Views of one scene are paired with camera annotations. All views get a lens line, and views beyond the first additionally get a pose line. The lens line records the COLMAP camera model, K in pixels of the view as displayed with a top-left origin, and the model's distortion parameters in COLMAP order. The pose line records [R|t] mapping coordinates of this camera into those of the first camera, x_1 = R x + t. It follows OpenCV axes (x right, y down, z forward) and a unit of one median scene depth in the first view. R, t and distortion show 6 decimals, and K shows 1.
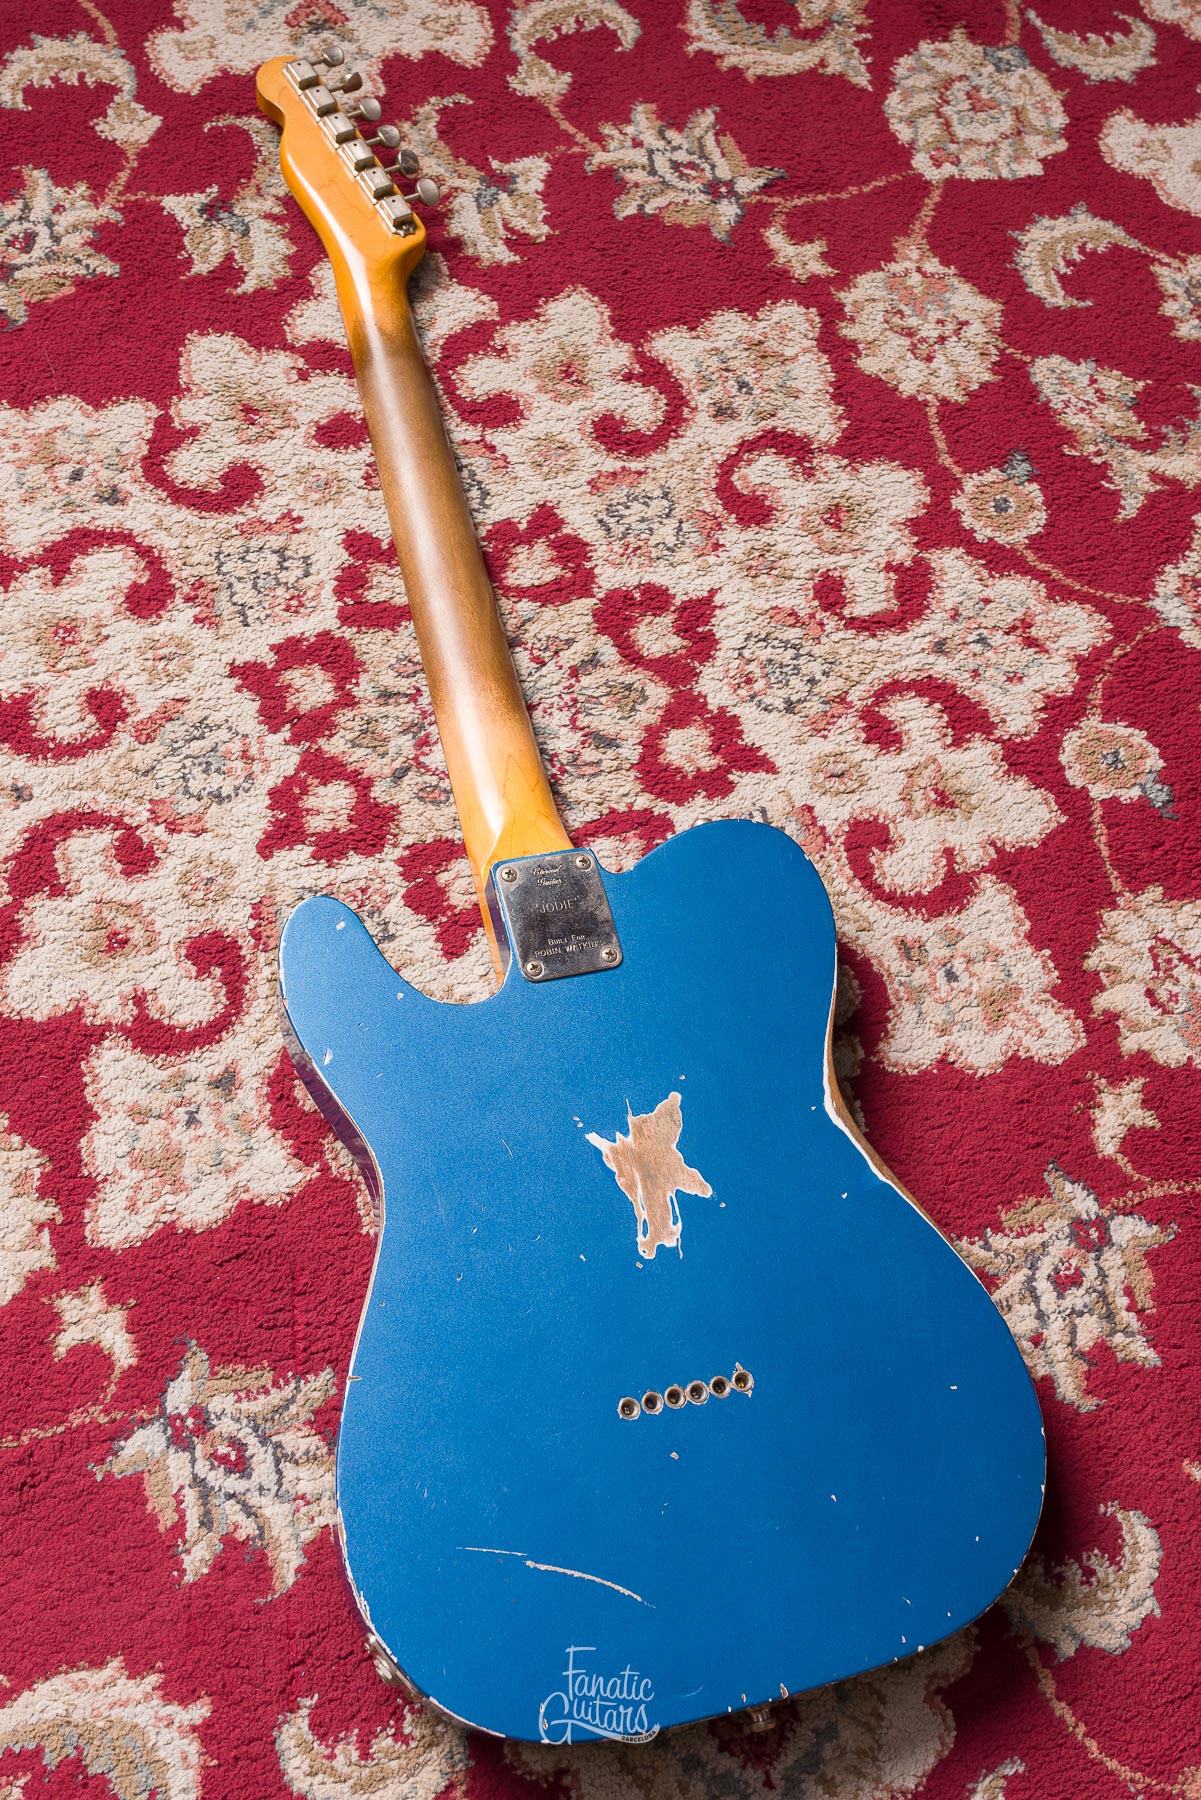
lens RADIAL K [[2002.5, 0, 573.4], [0, 2002.5, 872.2], [0, 0, 1]] dist [0.001464, 0.000000]
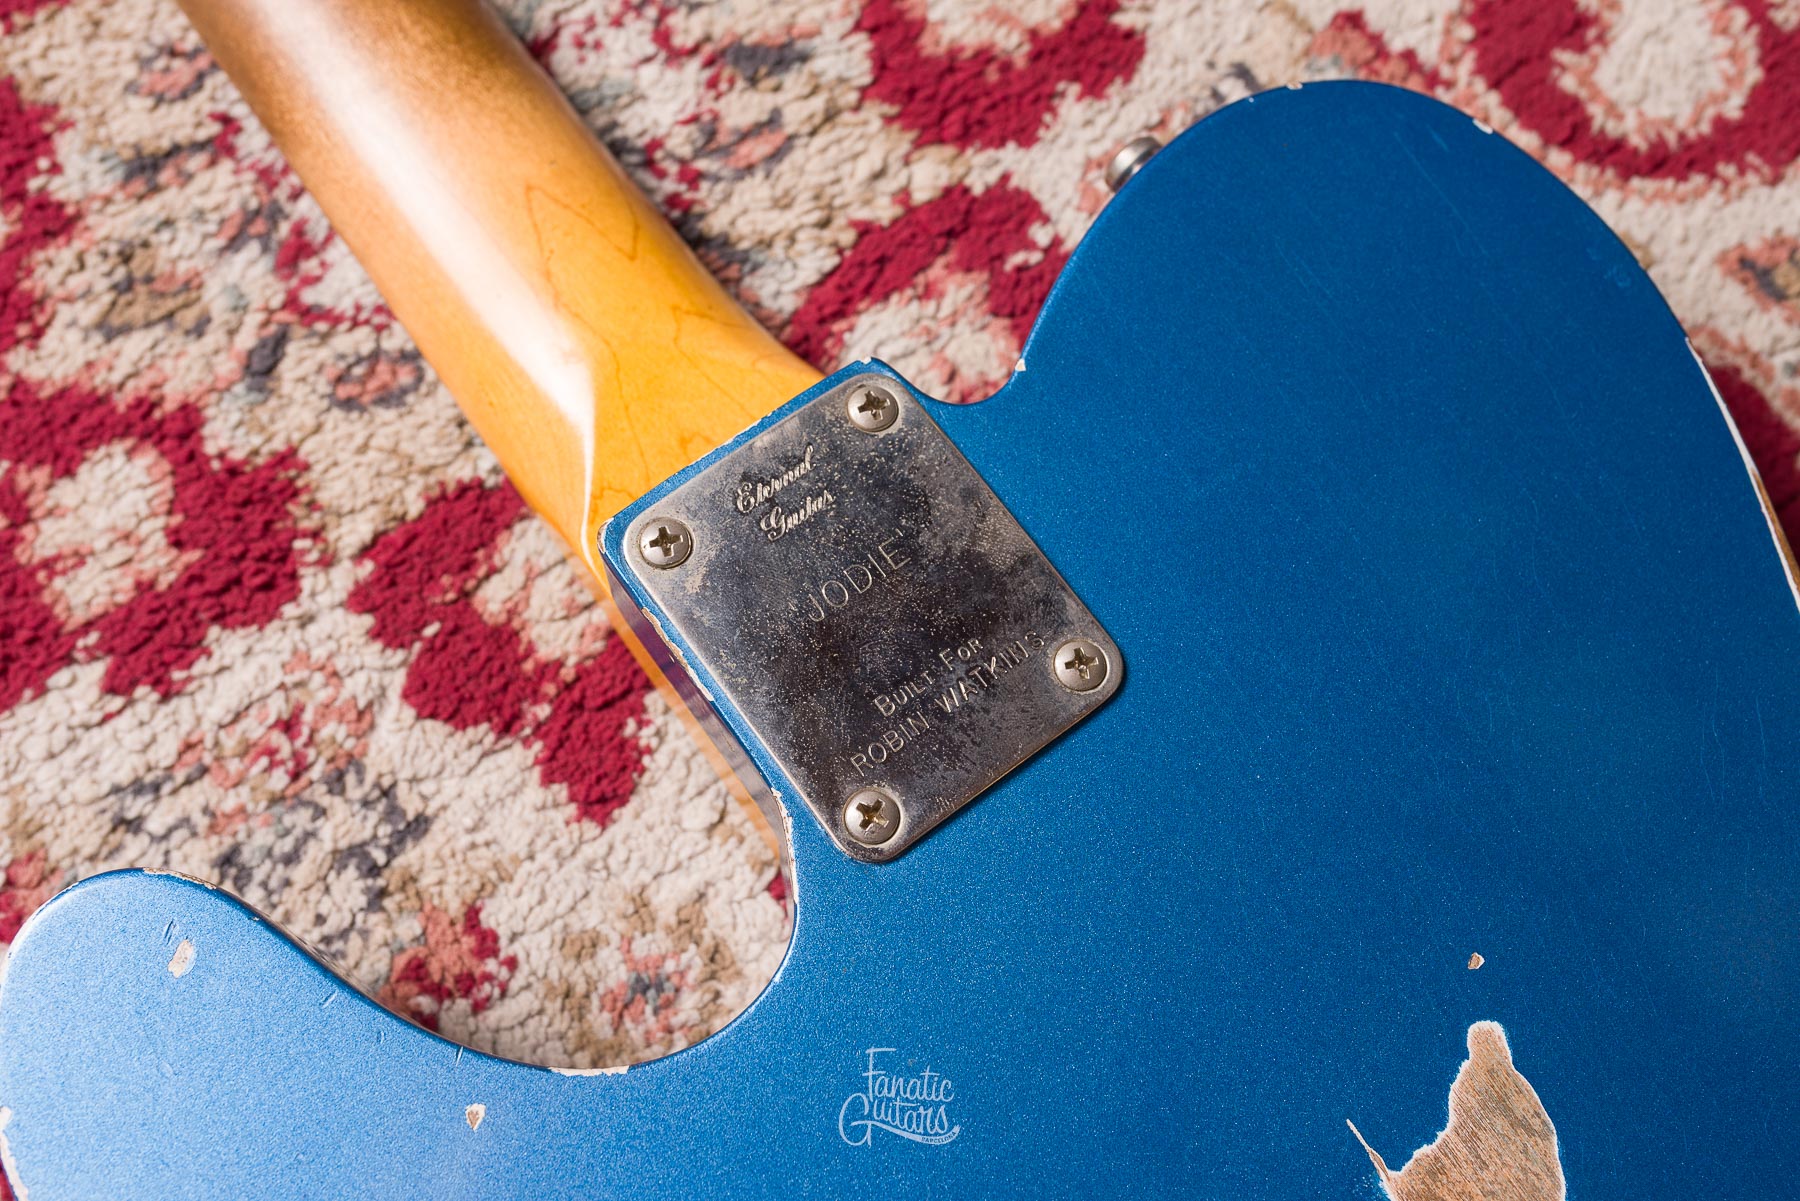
lens RADIAL K [[1809.5, 0, 906.2], [0, 1809.5, 611.6], [0, 0, 1]] dist [0.002890, 0.000000]
pose [[0.920726, -0.388982, 0.030932, -0.010095], [0.379270, 0.910735, 0.163453, -0.018068], [-0.091751, -0.138764, 0.986066, 0.664689]]
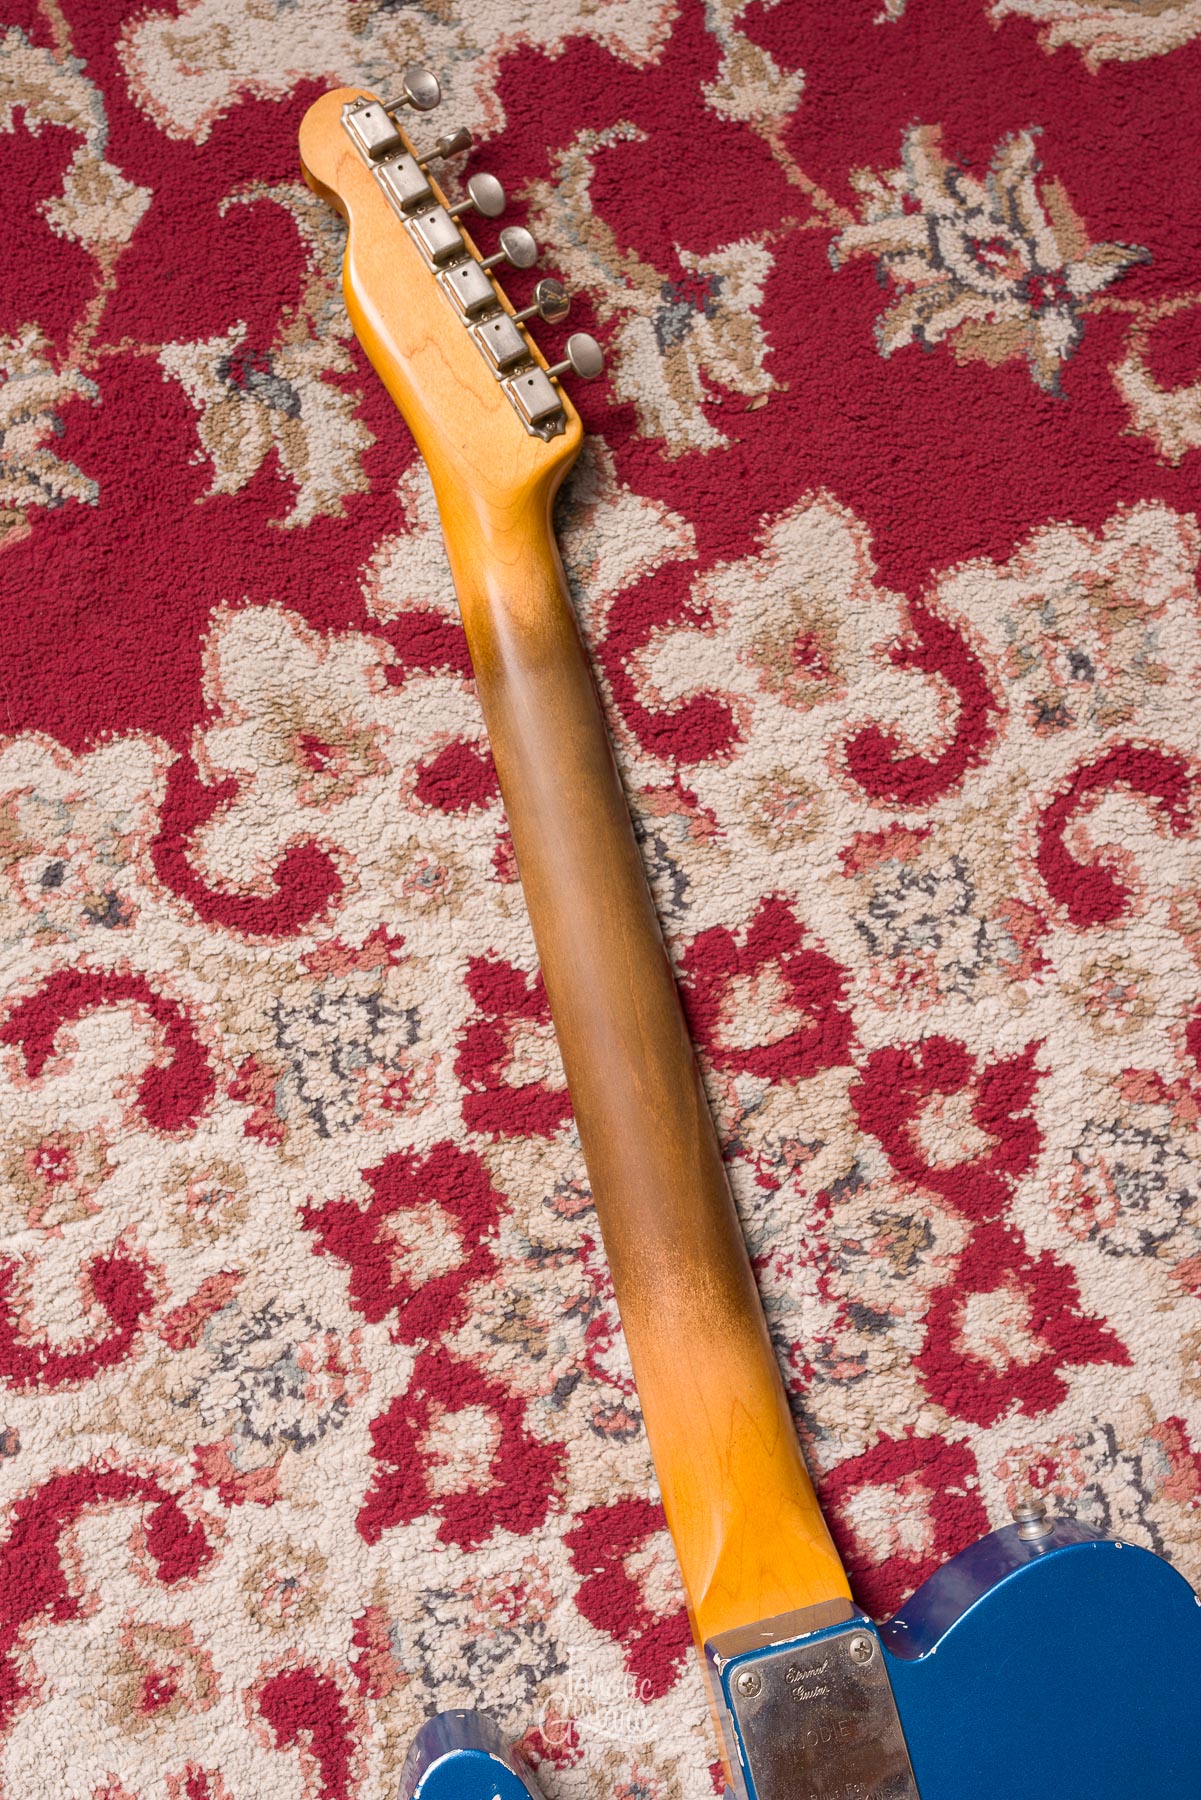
lens RADIAL K [[1755.6, 0, 553.2], [0, 1755.6, 841.4], [0, 0, 1]] dist [0.001785, 0.000000]
pose [[0.999207, 0.001508, -0.039783, -0.066963], [0.009722, 0.959785, 0.280568, -0.383298], [0.038606, -0.280732, 0.959009, 0.486021]]
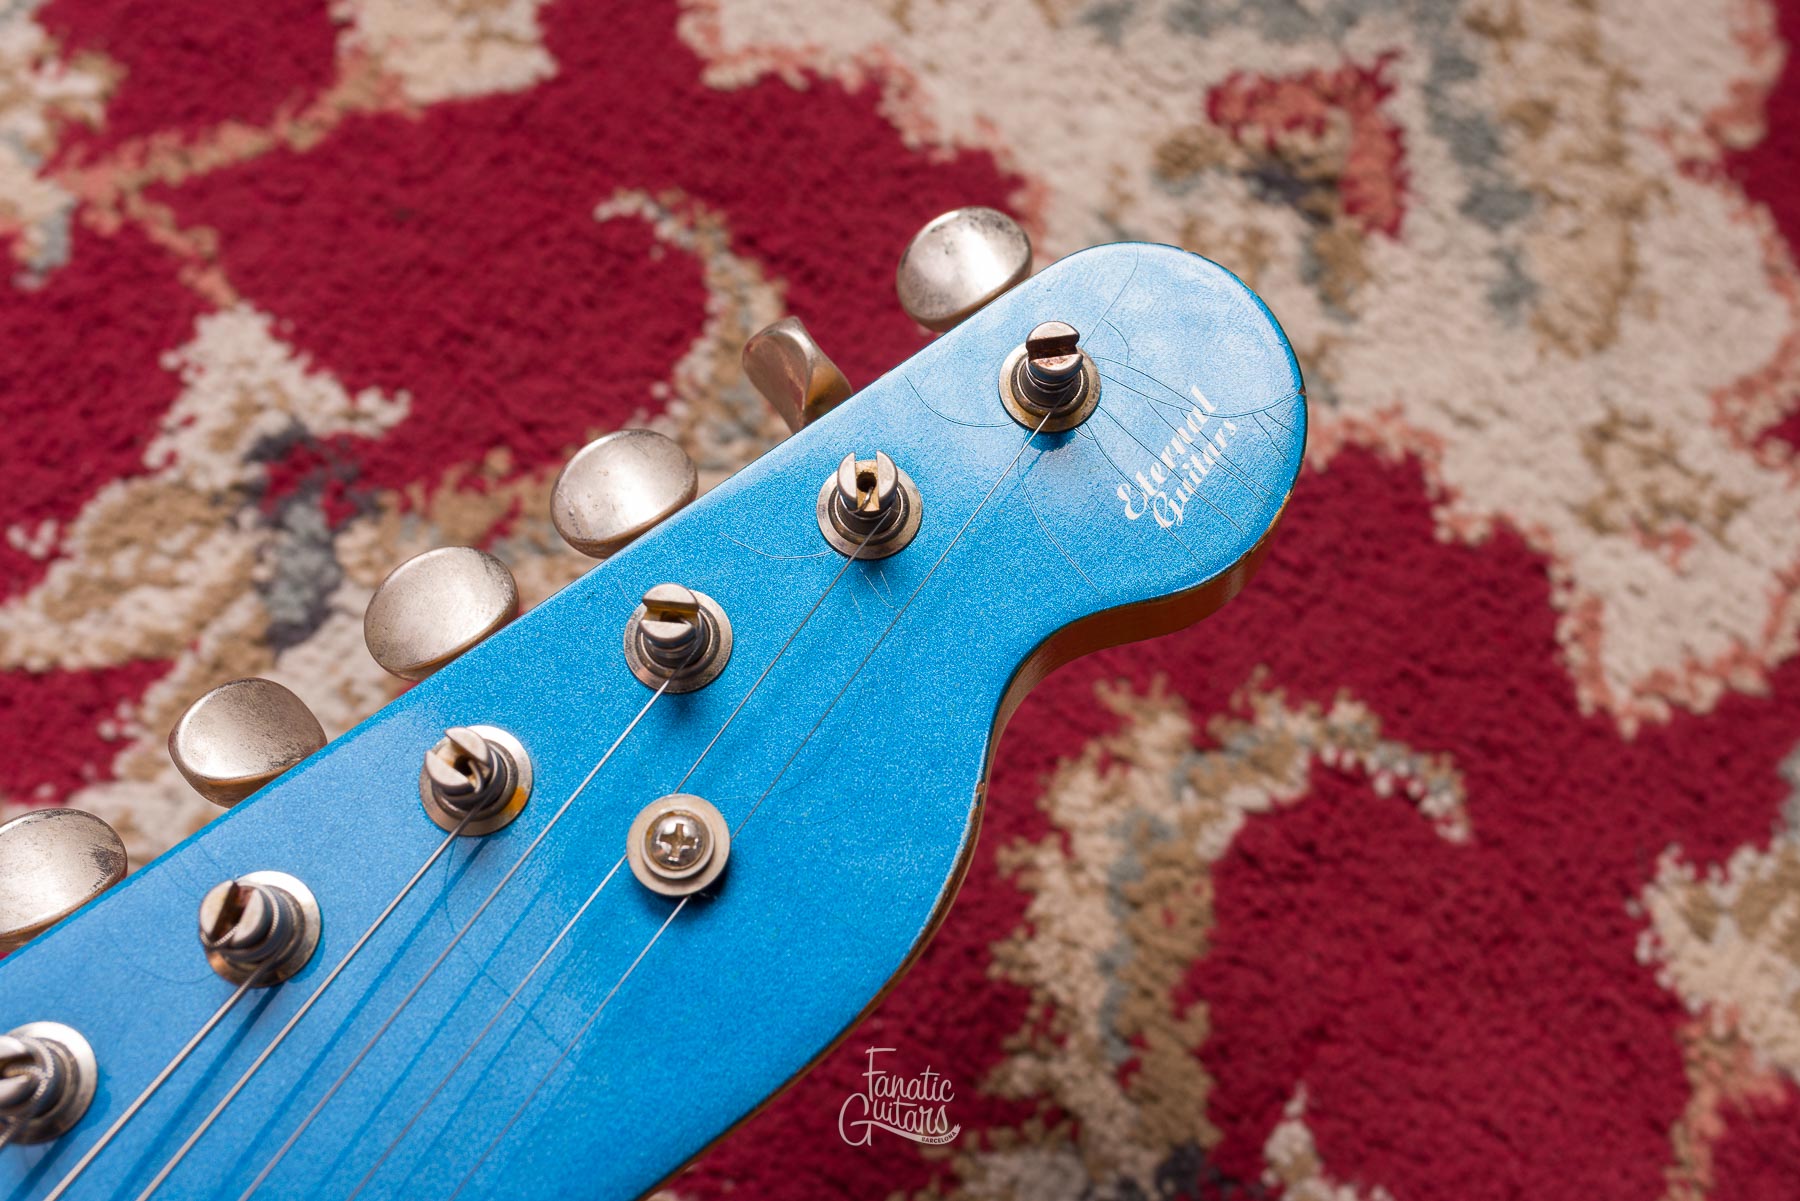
lens RADIAL K [[1809.5, 0, 1068.0], [0, 1809.5, 637.0], [0, 0, 1]] dist [0.002890, 0.000000]
pose [[0.651075, 0.707312, -0.275337, -0.045254], [-0.699754, 0.699876, 0.143237, -0.466325], [0.294015, 0.099410, 0.950617, 0.913110]]
